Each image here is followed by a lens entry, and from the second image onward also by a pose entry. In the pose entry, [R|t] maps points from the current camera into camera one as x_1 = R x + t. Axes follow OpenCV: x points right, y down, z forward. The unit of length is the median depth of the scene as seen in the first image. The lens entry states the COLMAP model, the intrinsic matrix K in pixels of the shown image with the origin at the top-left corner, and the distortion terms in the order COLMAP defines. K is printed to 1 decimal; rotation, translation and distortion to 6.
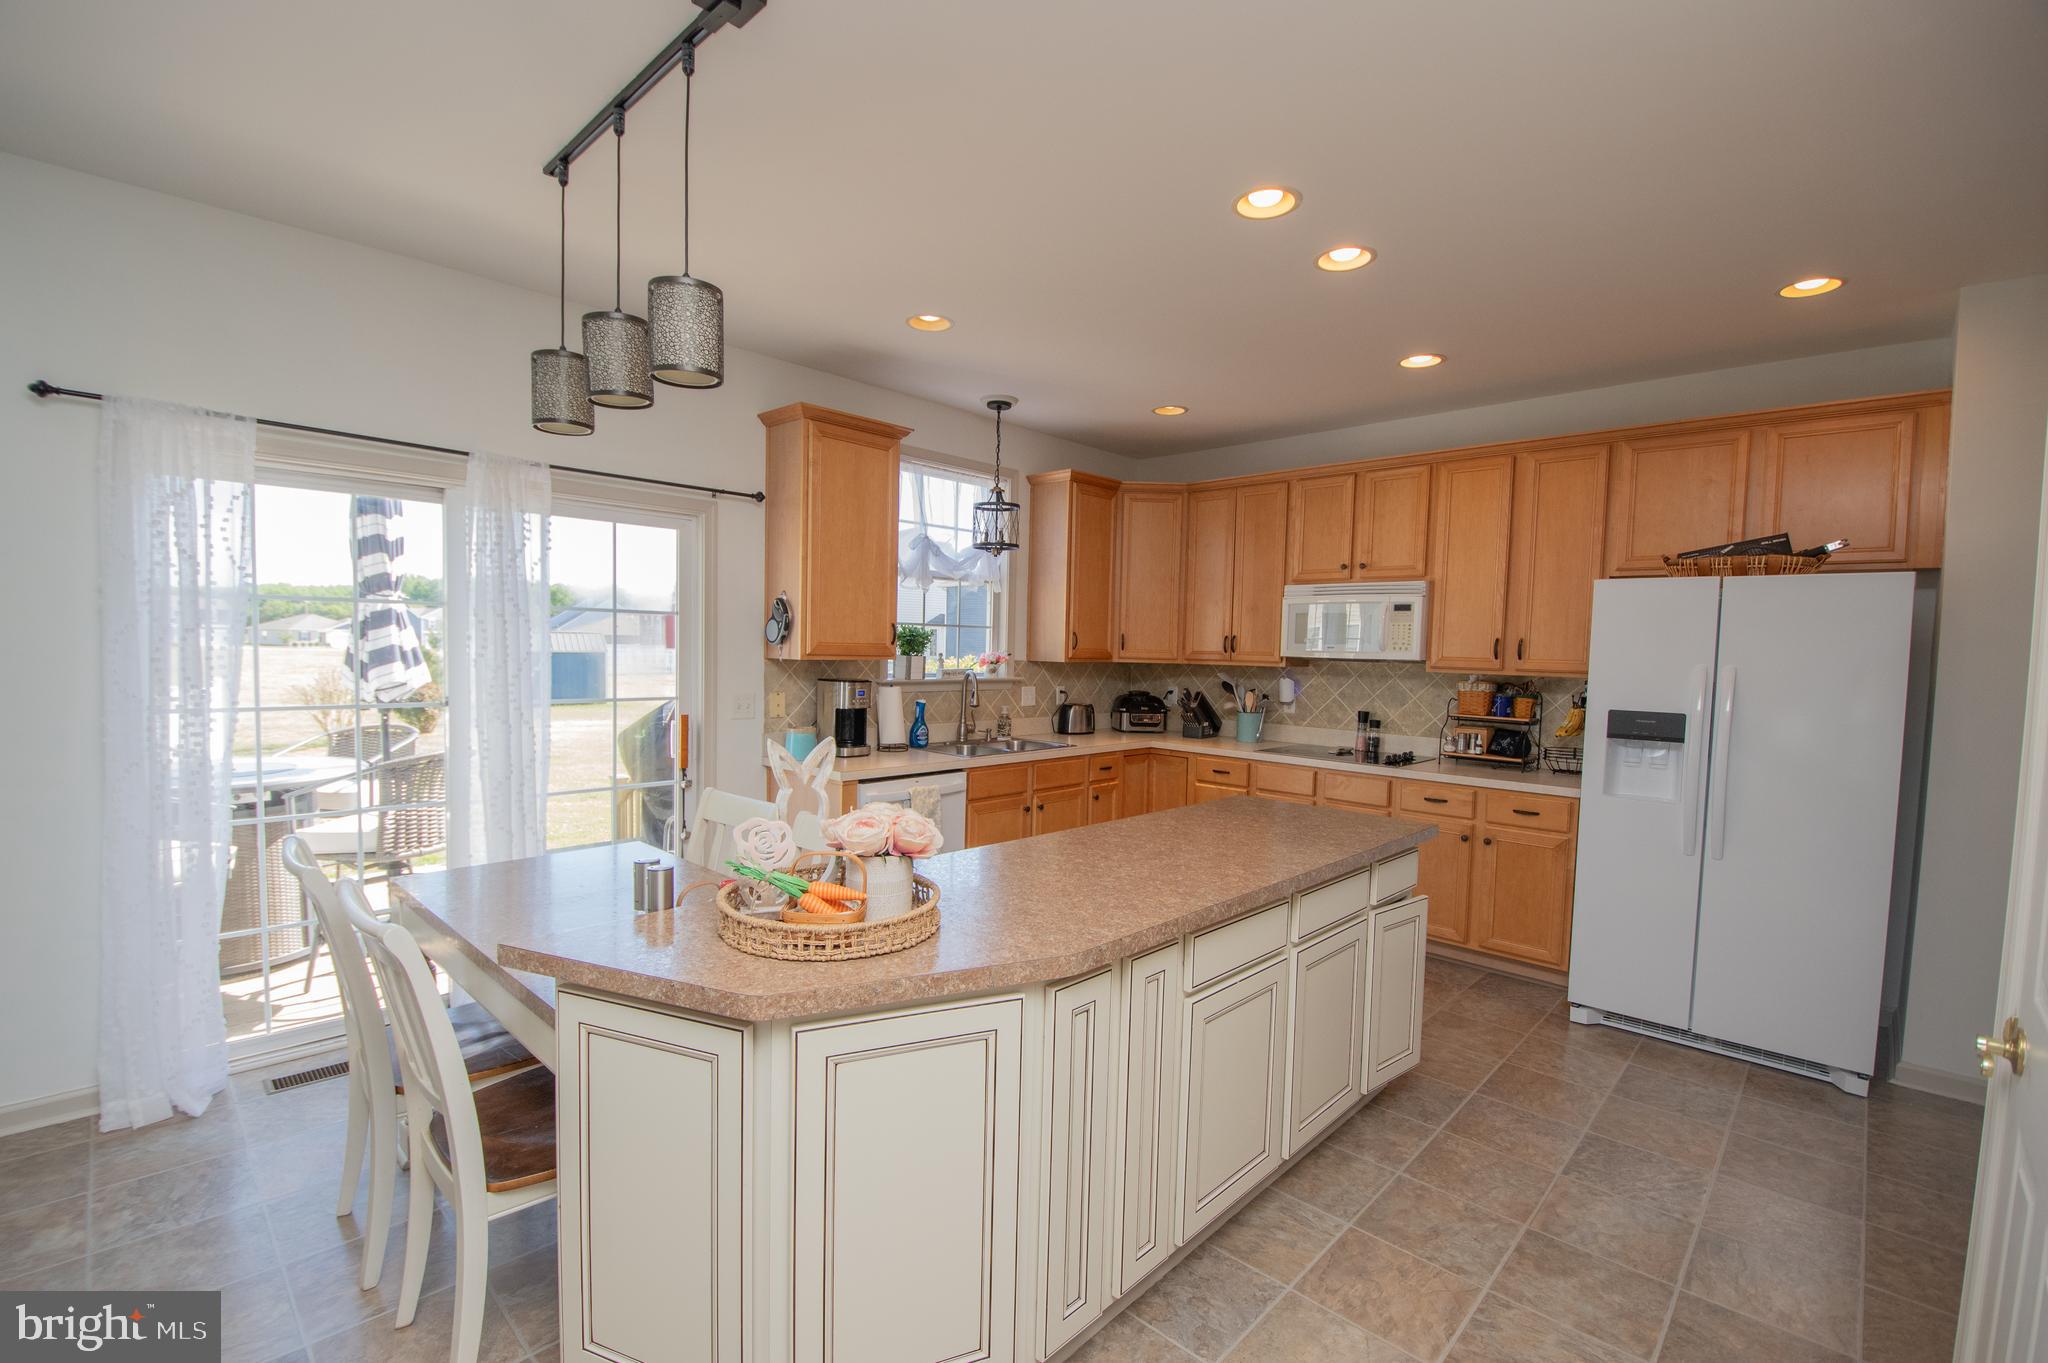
lens RADIAL K [[892.9, 0, 1025.5], [0, 892.9, 690.4], [0, 0, 1]] dist [0.014711, -0.024743]
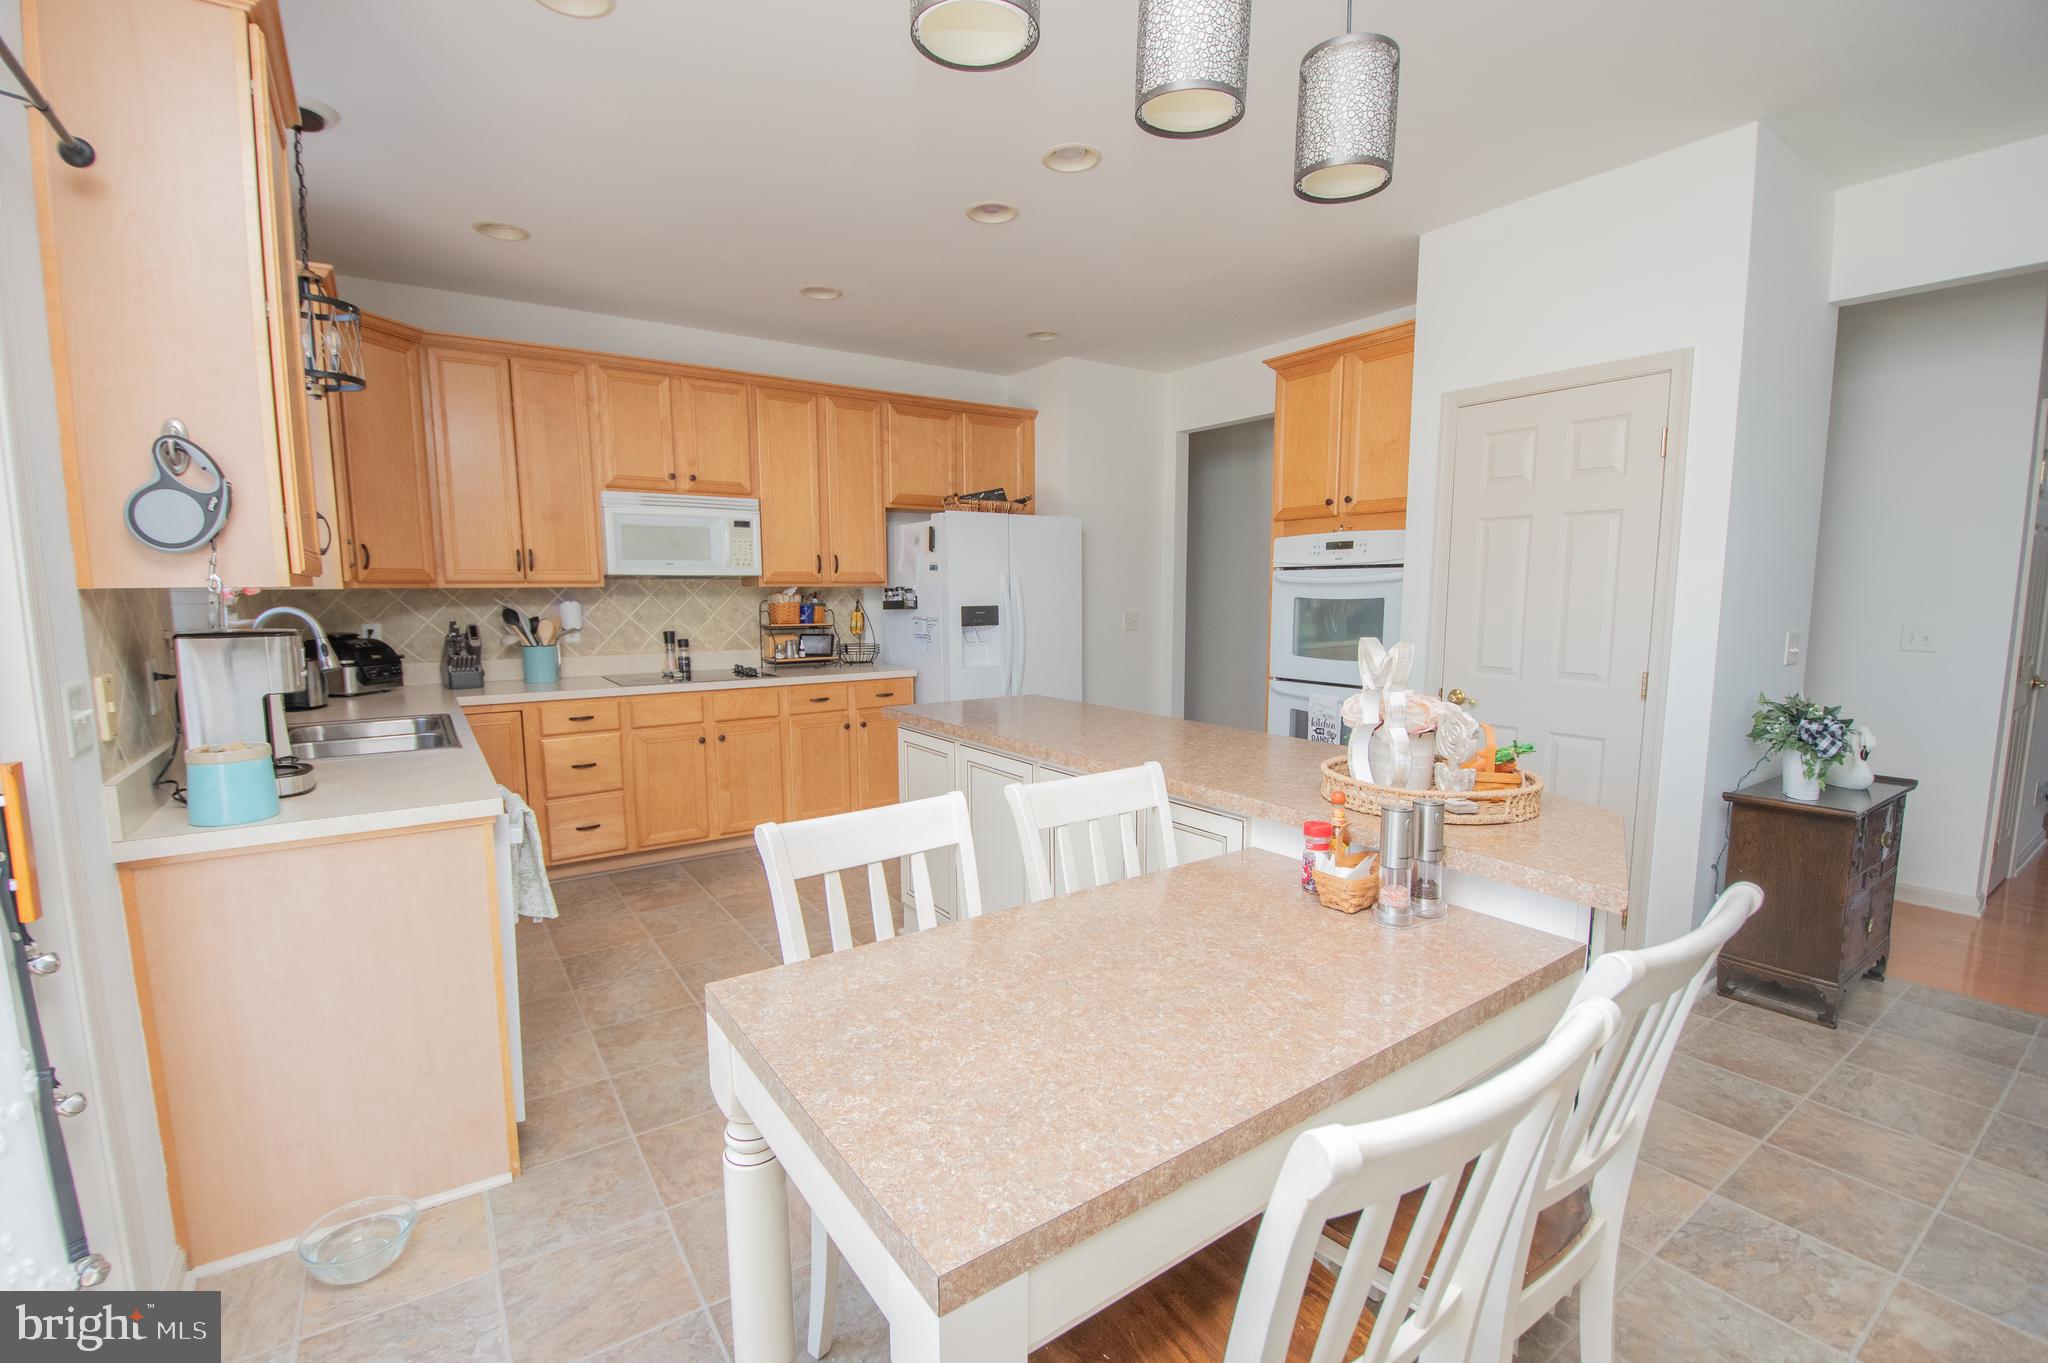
lens RADIAL K [[843.4, 0, 1024.0], [0, 843.4, 681.5], [0, 0, 1]] dist [-0.000940, -0.000135]
pose [[0.221766, -0.137424, 0.965367, -0.442670], [0.058242, 0.990118, 0.127568, -0.017433], [-0.973359, 0.027935, 0.227579, 0.448200]]
